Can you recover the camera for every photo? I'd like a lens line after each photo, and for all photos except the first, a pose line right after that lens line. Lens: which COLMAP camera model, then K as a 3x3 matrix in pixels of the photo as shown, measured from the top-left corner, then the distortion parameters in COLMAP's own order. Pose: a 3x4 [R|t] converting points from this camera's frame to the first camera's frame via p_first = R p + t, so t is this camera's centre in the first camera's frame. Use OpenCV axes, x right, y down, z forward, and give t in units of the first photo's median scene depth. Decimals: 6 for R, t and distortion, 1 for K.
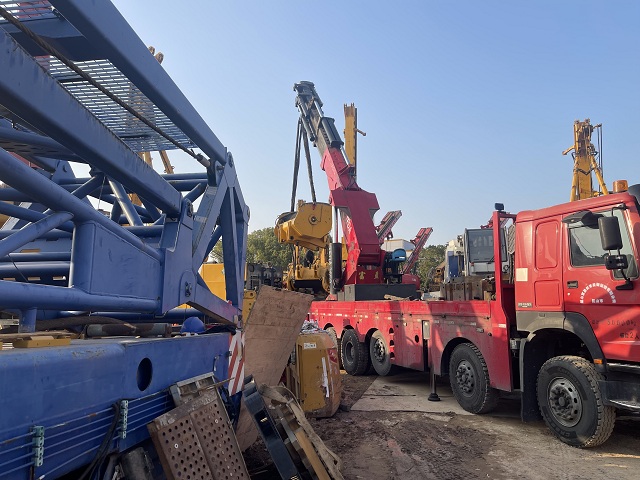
lens RADIAL K [[462.5, 0, 319.3], [0, 462.5, 254.1], [0, 0, 1]] dist [-0.050342, -0.000559]
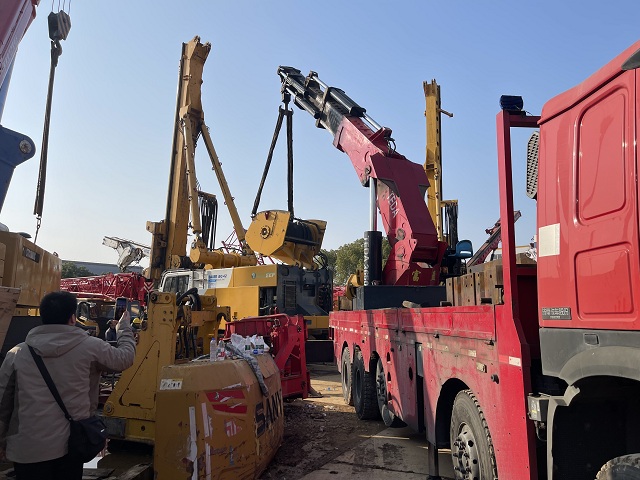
lens RADIAL K [[478.6, 0, 320.0], [0, 478.6, 240.0], [0, 0, 1]] dist [-0.046220, 0.000930]
pose [[0.970447, -0.034089, -0.238896, 0.303047], [0.021925, 0.998333, -0.053389, 0.055476], [0.240318, 0.046574, 0.969576, 0.468243]]
